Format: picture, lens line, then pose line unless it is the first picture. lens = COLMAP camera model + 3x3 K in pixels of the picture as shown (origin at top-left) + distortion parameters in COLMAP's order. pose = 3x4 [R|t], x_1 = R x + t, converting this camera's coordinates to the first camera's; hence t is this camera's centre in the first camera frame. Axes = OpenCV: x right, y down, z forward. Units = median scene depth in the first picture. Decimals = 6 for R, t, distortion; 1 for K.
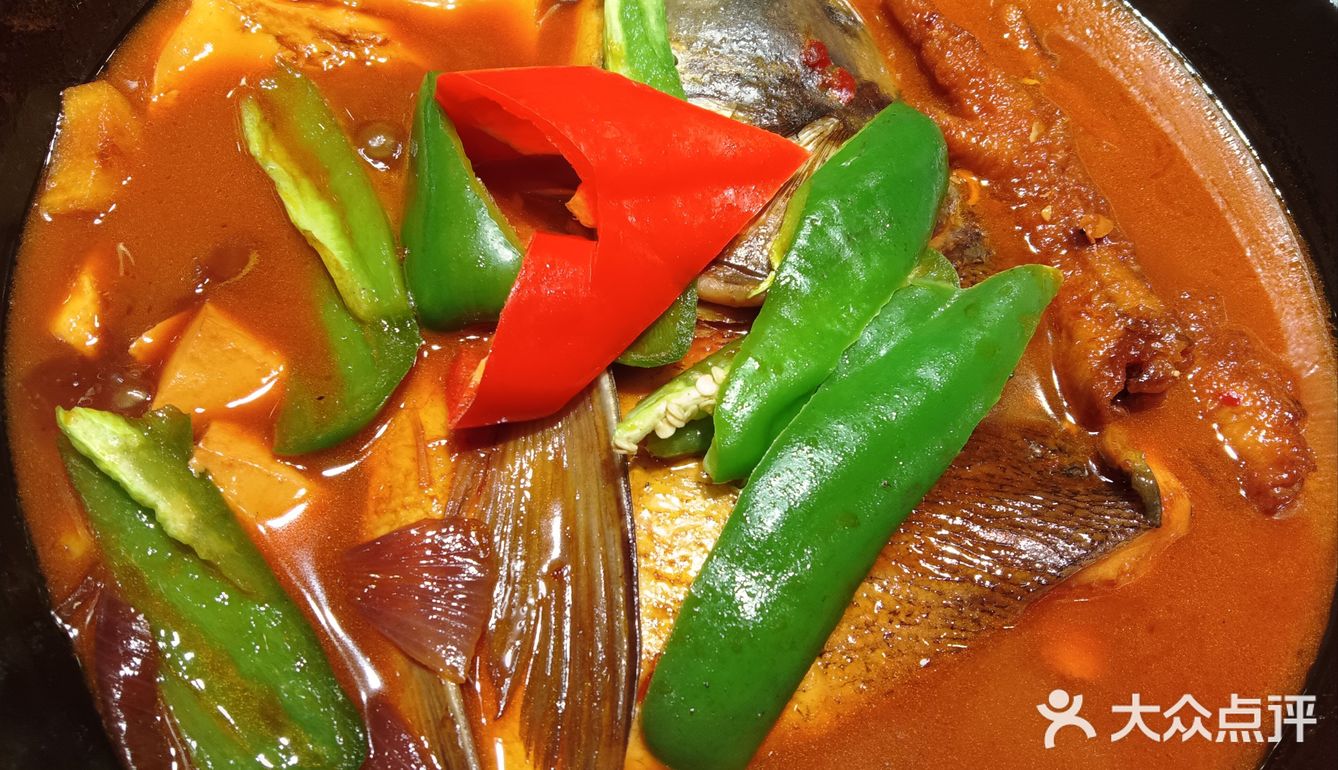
lens RADIAL K [[983.2, 0, 669.0], [0, 983.2, 385.0], [0, 0, 1]] dist [0.080707, -0.182960]
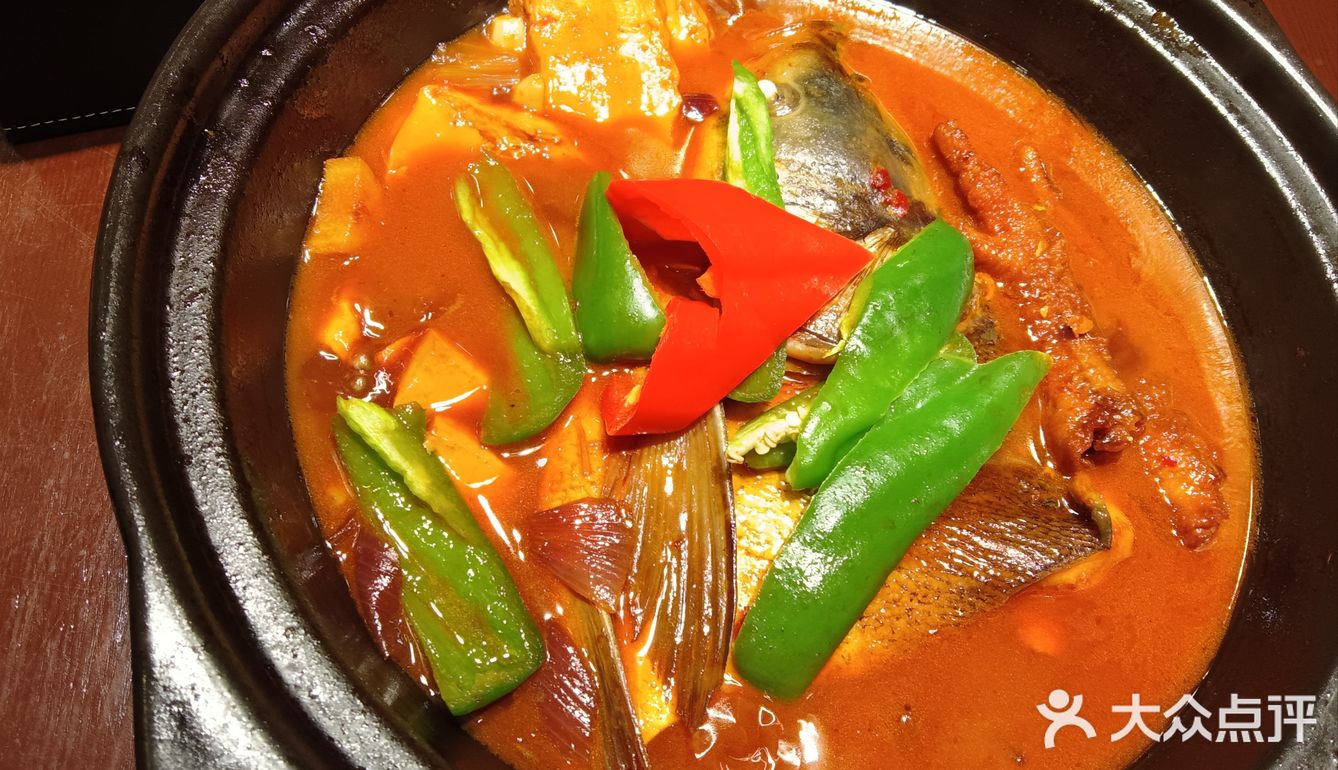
lens RADIAL K [[983.2, 0, 669.0], [0, 983.2, 385.0], [0, 0, 1]] dist [0.080707, -0.182960]
pose [[0.996507, 0.082966, 0.009469, -0.144036], [-0.082667, 0.996170, -0.028492, 0.005937], [-0.011796, 0.027610, 0.999549, -0.368999]]
